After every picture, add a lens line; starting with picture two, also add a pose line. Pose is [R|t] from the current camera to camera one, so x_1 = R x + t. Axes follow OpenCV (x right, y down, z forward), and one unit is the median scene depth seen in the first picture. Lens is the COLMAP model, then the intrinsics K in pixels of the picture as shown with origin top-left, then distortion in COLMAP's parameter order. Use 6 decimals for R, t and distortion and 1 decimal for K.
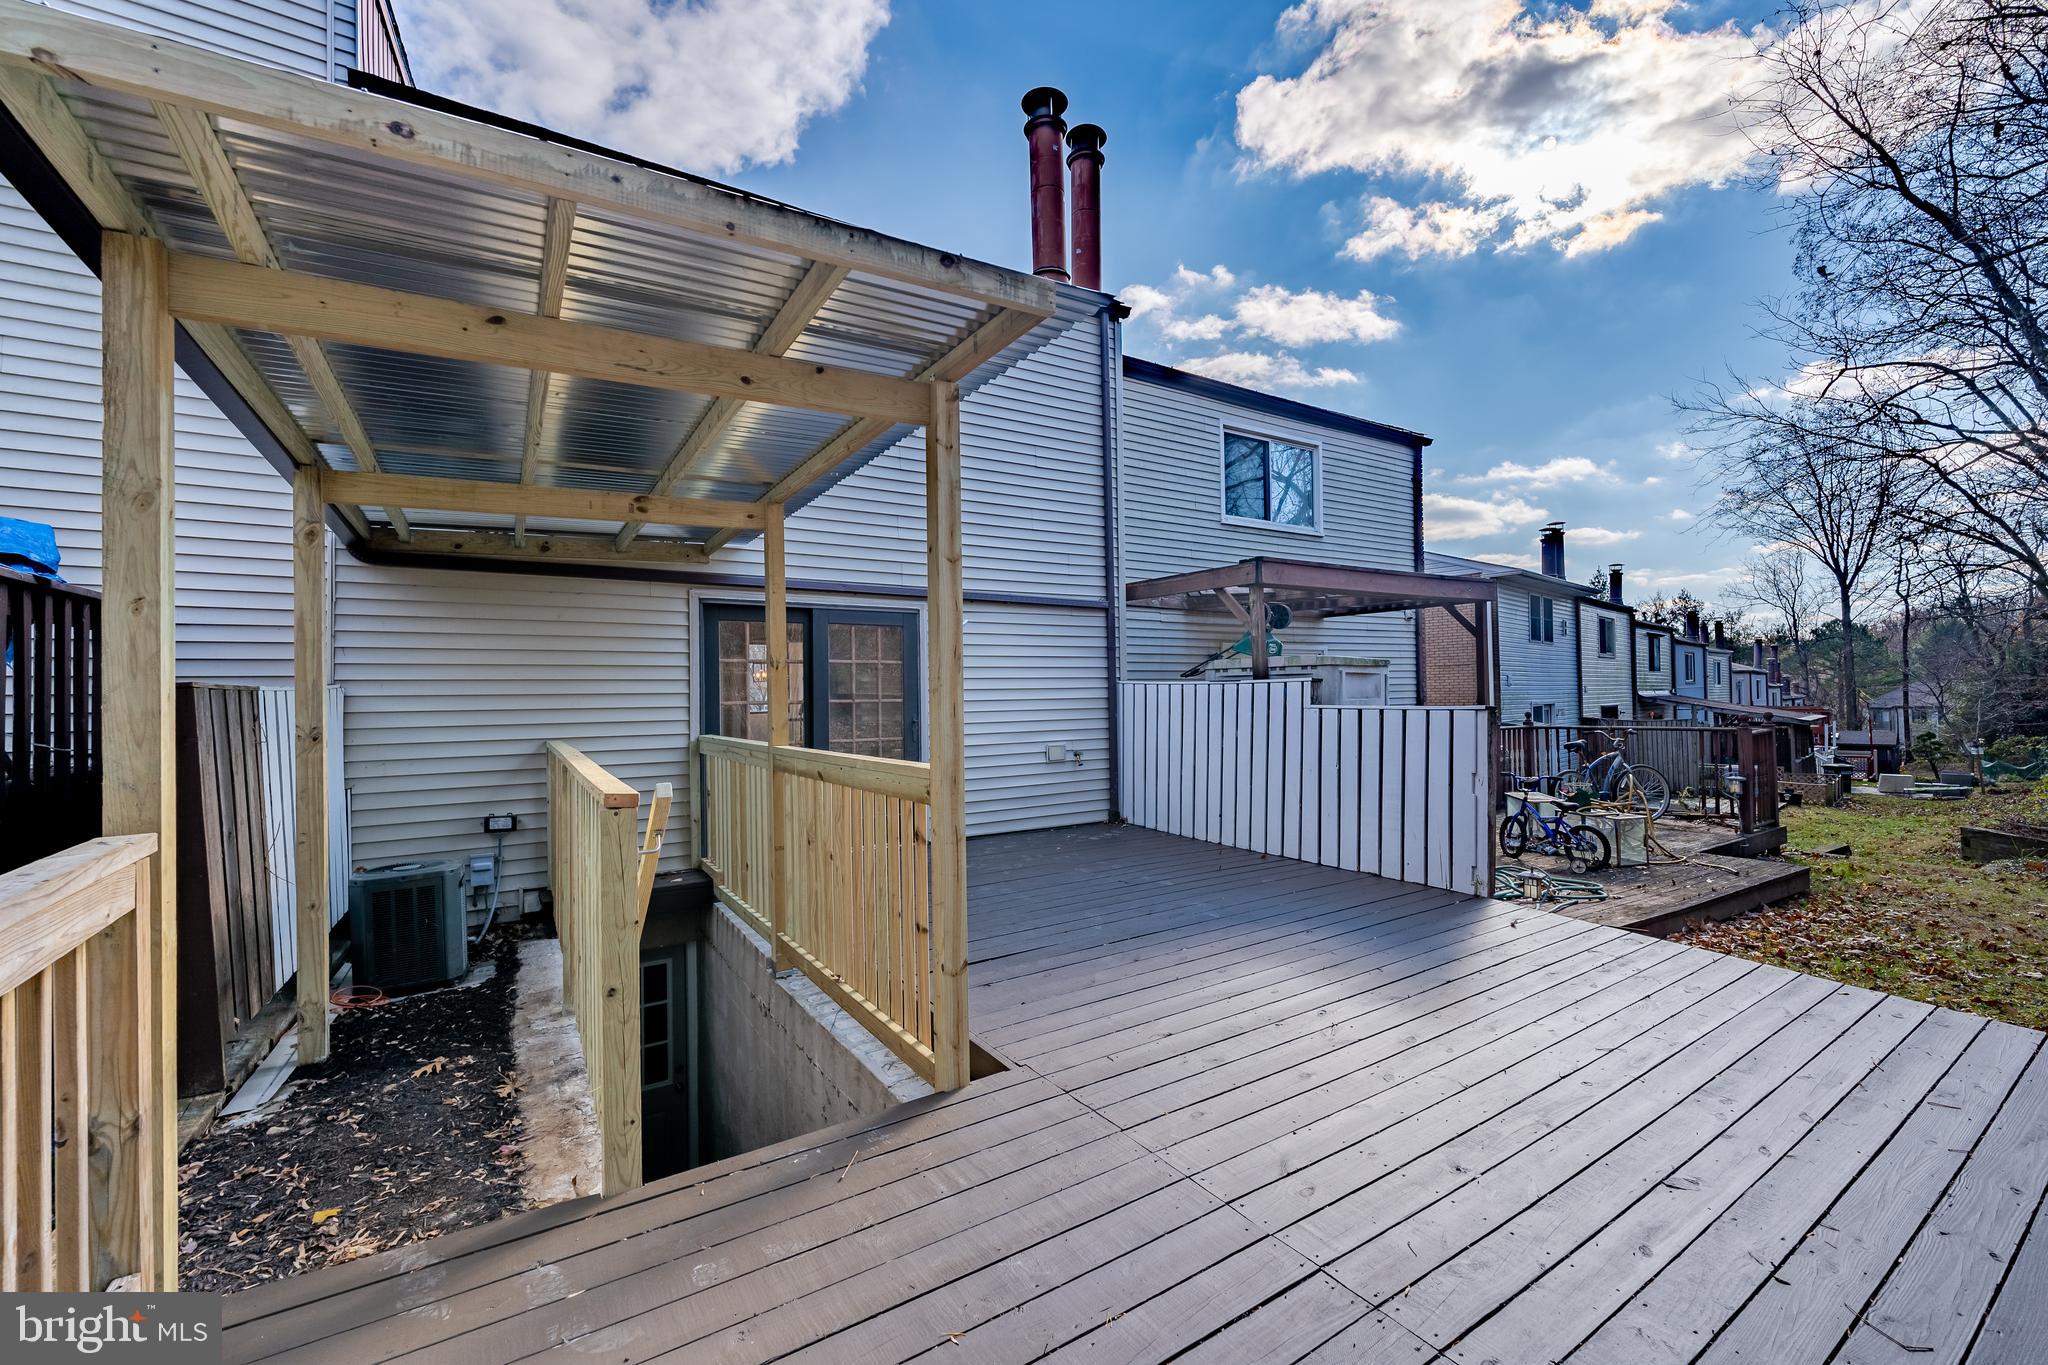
lens RADIAL K [[826.3, 0, 1029.0], [0, 826.3, 688.6], [0, 0, 1]] dist [0.001961, -0.001229]
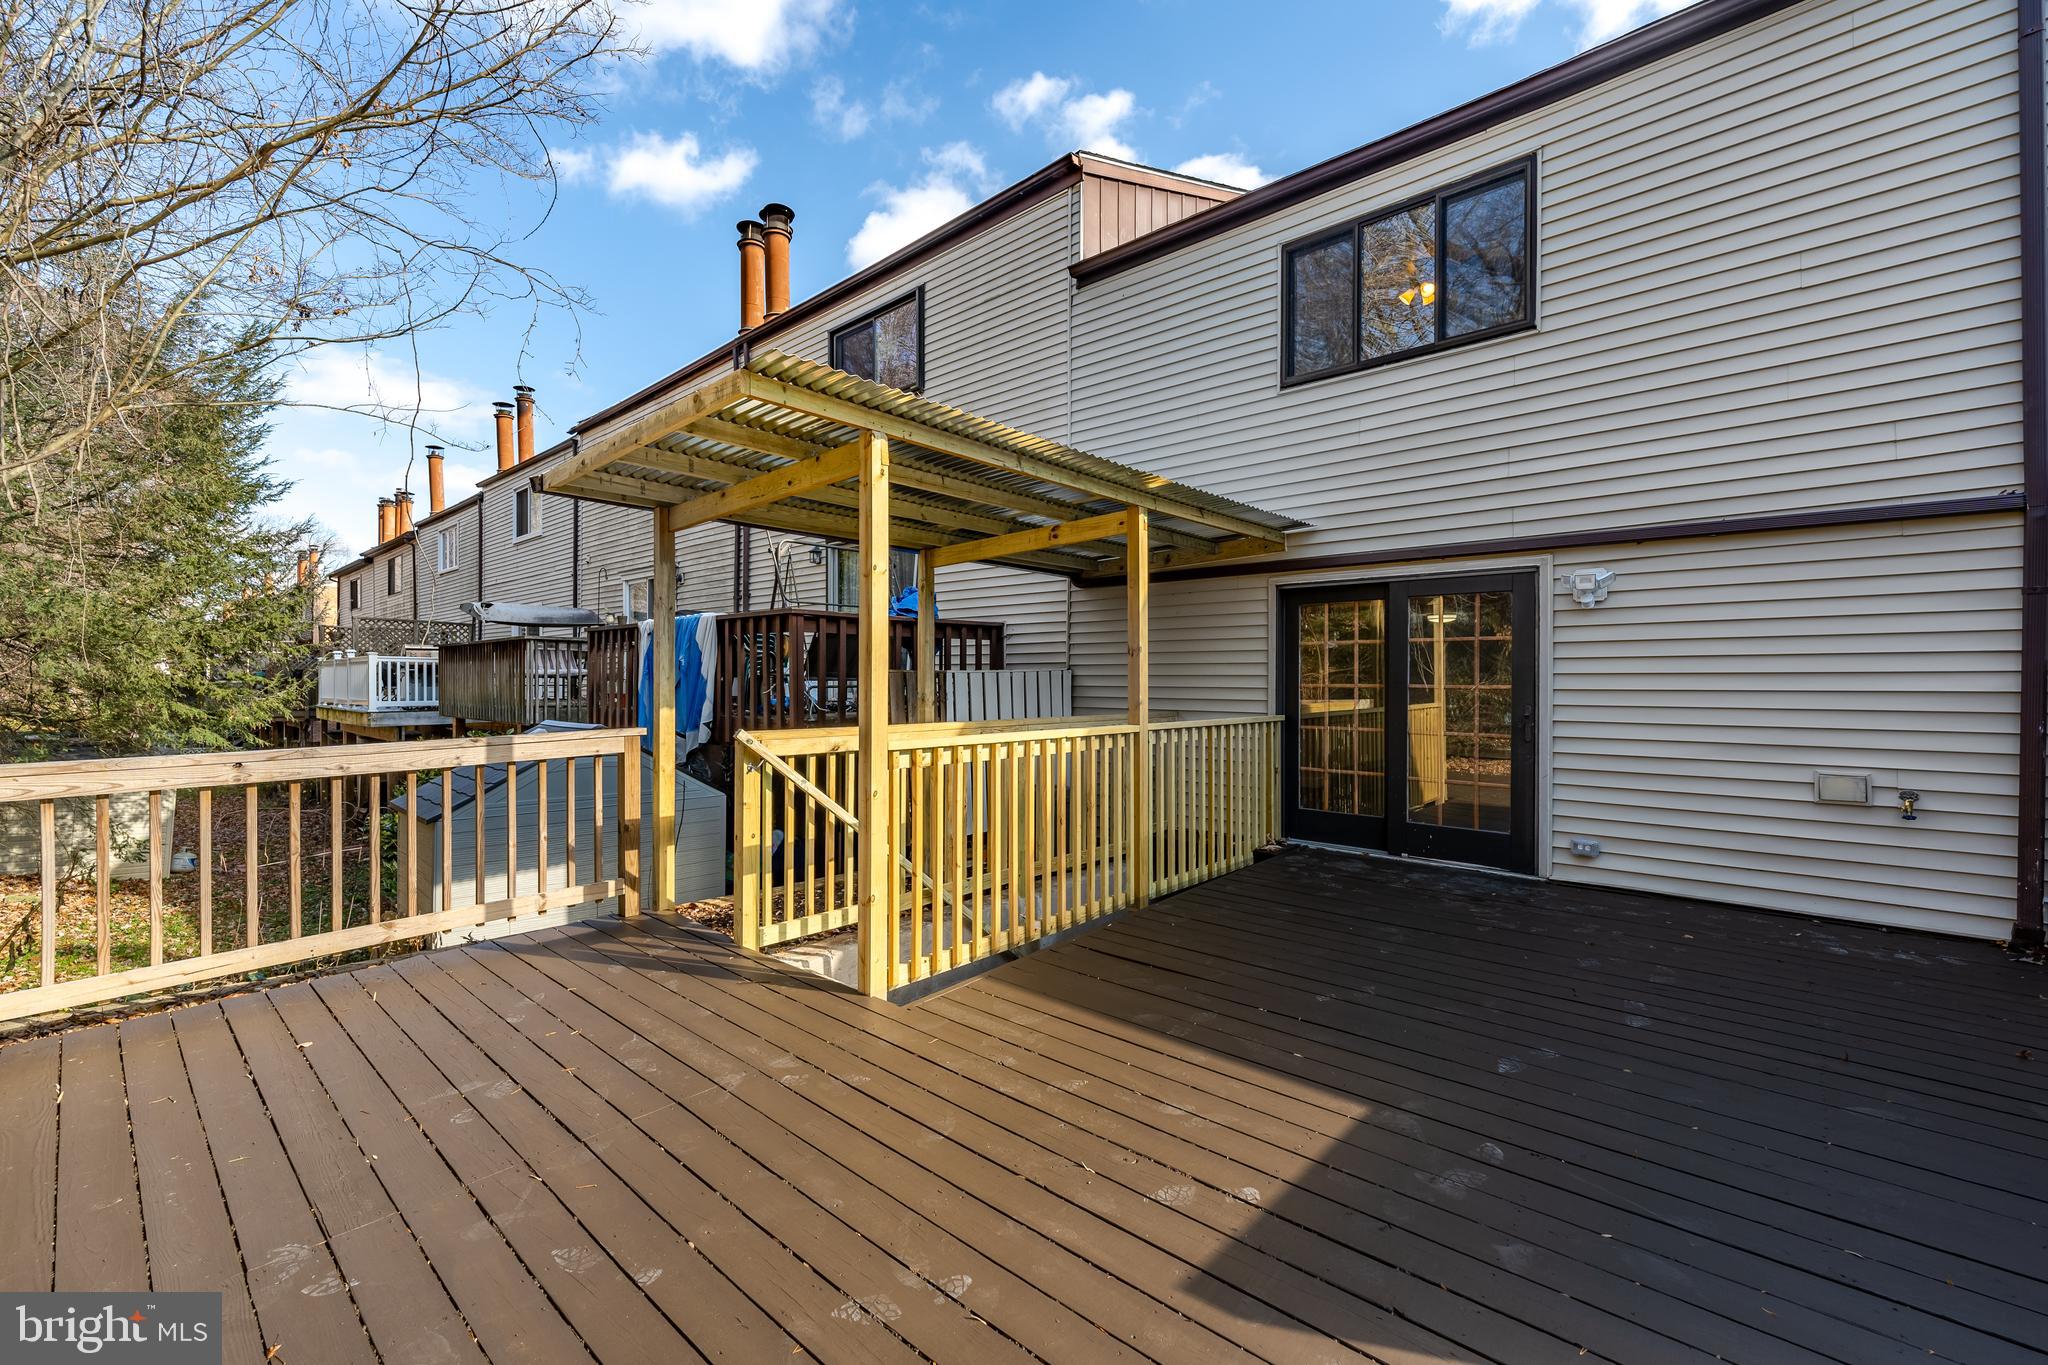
lens RADIAL K [[826.3, 0, 1040.1], [0, 826.3, 690.2], [0, 0, 1]] dist [0.001961, -0.001229]
pose [[0.268900, 0.020567, -0.962948, 0.498629], [-0.002954, 0.999785, 0.020529, 0.003580], [0.963163, -0.002676, 0.268903, 0.398968]]
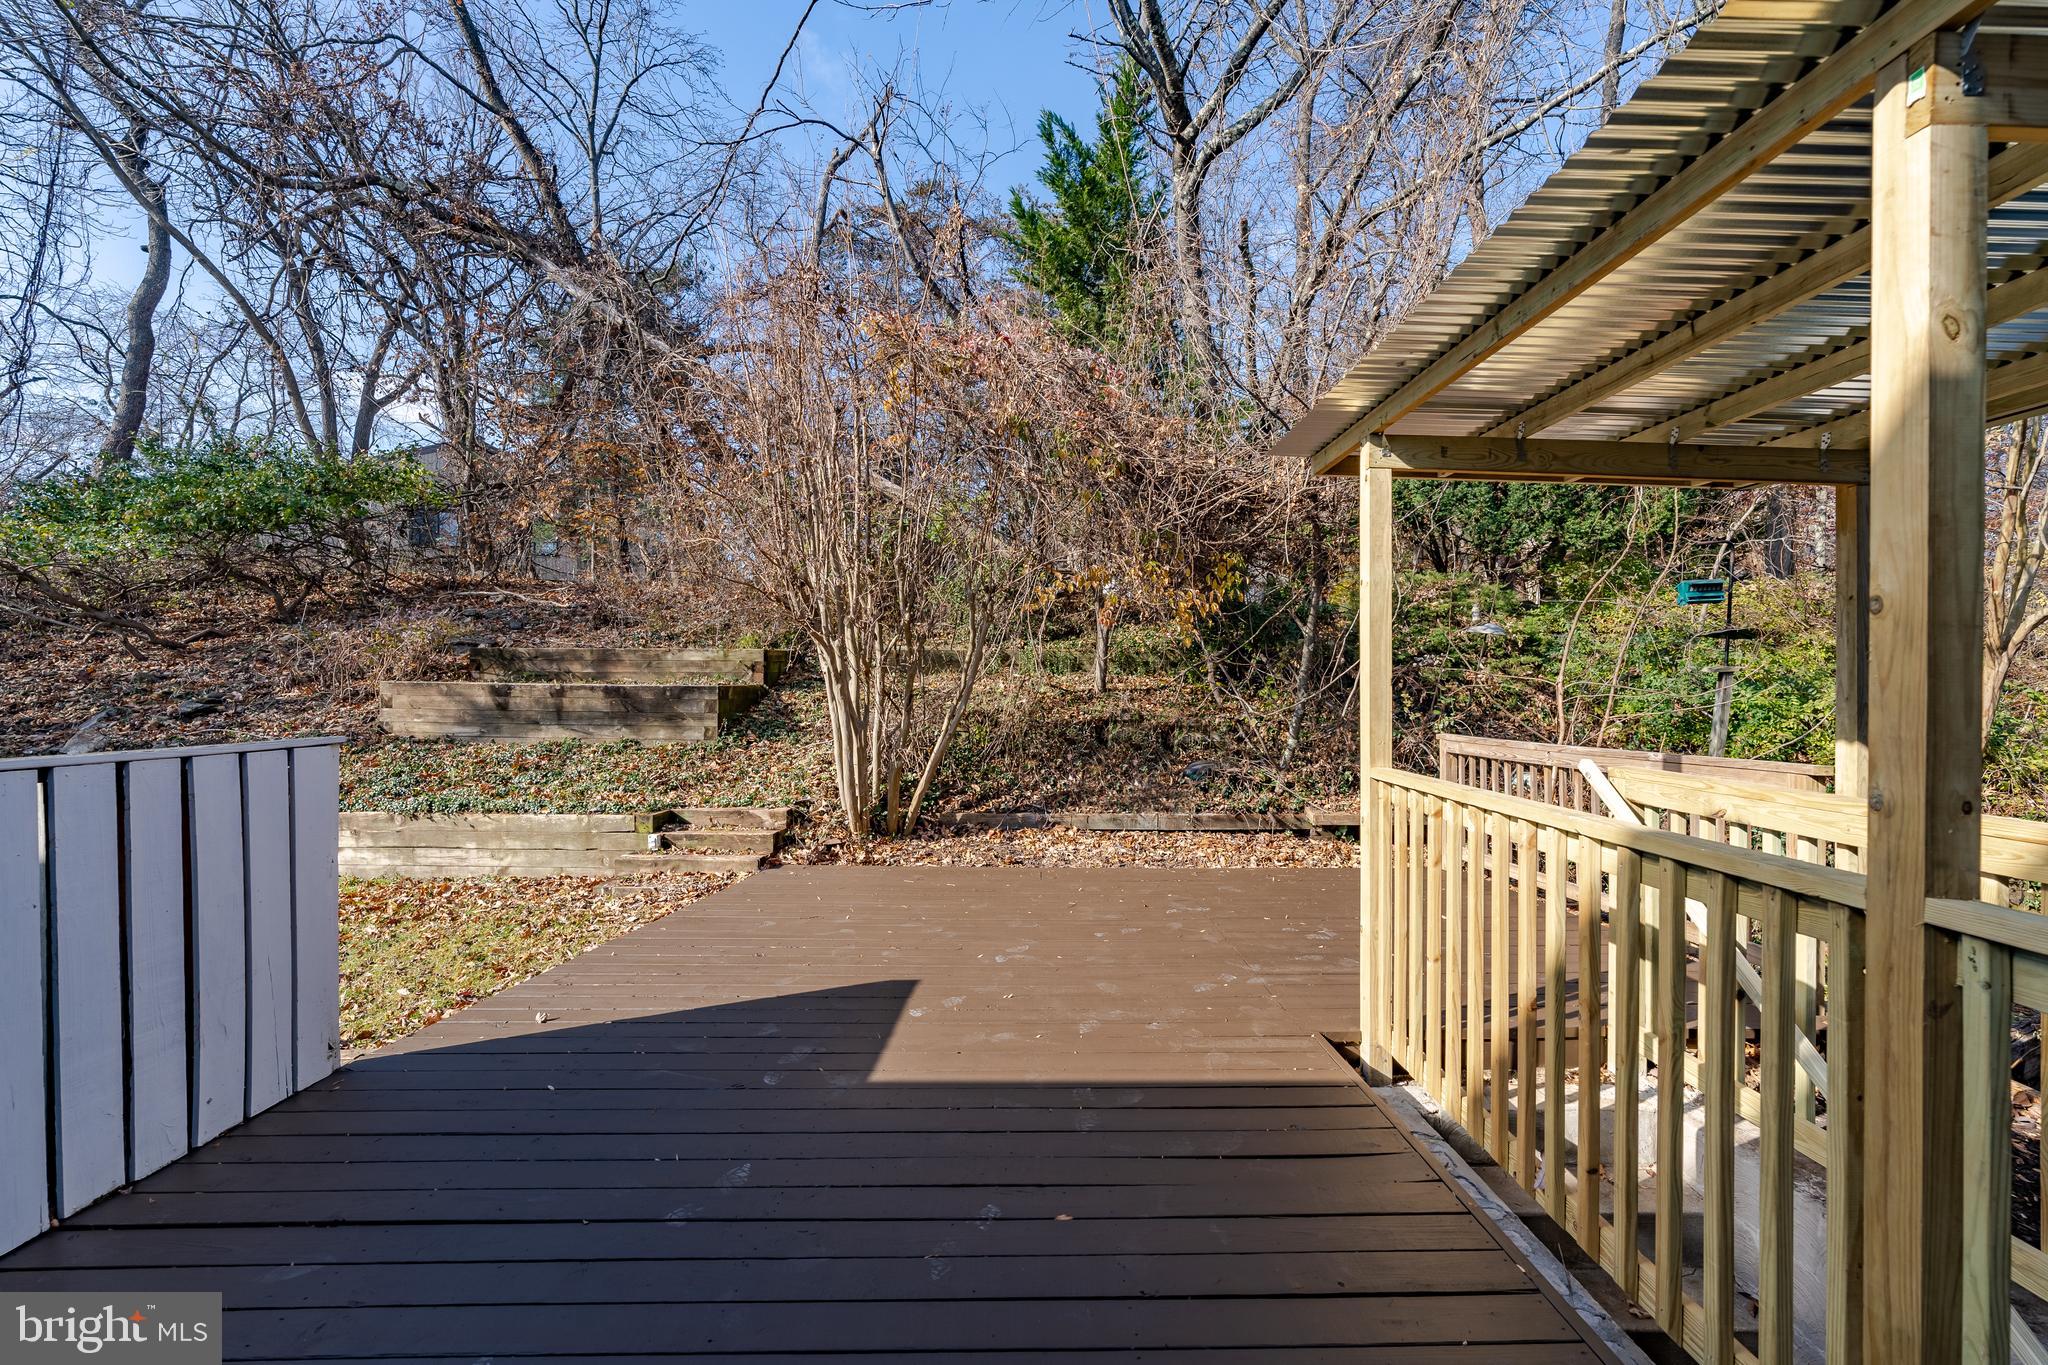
lens RADIAL K [[826.3, 0, 1033.6], [0, 826.3, 686.6], [0, 0, 1]] dist [0.001961, -0.001229]
pose [[-0.846845, 0.013984, 0.531656, -0.160279], [0.010336, 0.999898, -0.009836, 0.002465], [-0.531739, -0.002834, -0.846903, 0.995976]]
